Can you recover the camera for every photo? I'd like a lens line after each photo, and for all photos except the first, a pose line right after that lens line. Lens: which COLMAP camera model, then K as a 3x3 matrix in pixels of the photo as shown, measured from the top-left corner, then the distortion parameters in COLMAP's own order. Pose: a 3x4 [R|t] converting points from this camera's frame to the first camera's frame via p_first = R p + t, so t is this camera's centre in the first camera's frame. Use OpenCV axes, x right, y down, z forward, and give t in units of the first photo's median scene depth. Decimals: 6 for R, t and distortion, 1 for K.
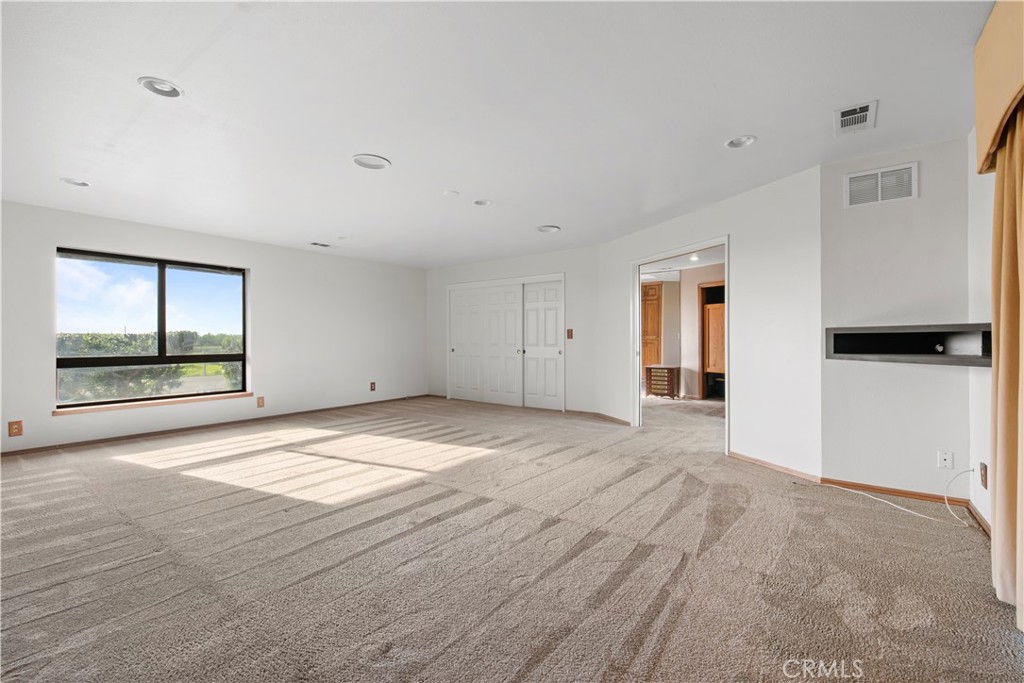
lens RADIAL K [[438.8, 0, 511.9], [0, 438.8, 329.3], [0, 0, 1]] dist [0.001582, -0.000154]
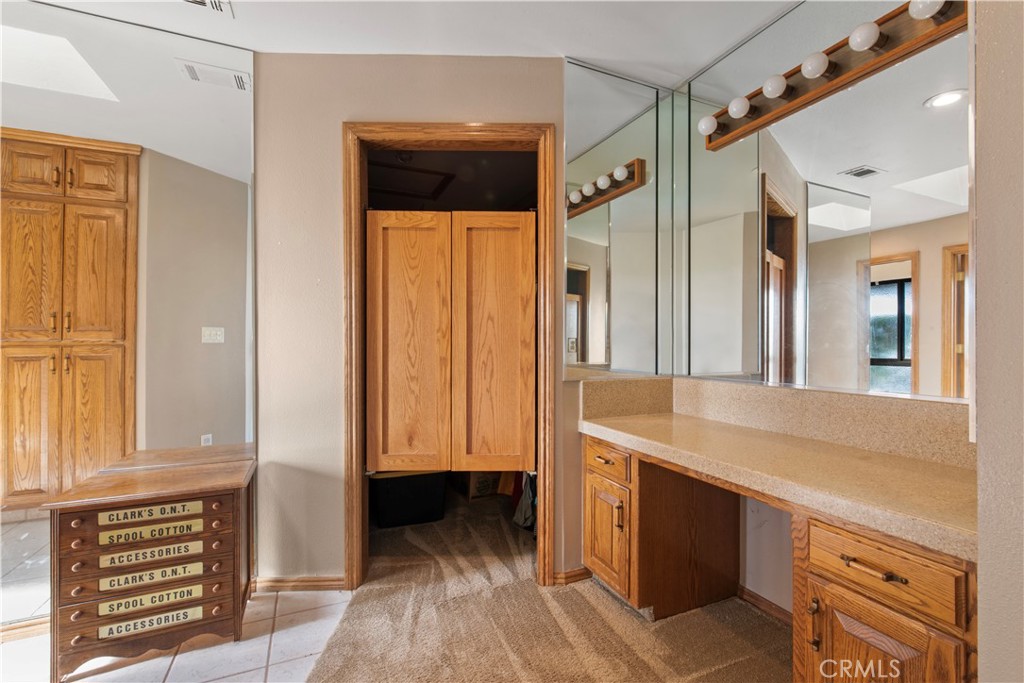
lens RADIAL K [[438.8, 0, 511.9], [0, 438.8, 329.3], [0, 0, 1]] dist [0.001582, -0.000154]
pose [[0.473661, -0.000511, 0.880707, 0.242149], [-0.004482, 0.999985, 0.002991, 0.012893], [-0.880696, -0.005364, 0.473652, 0.773603]]
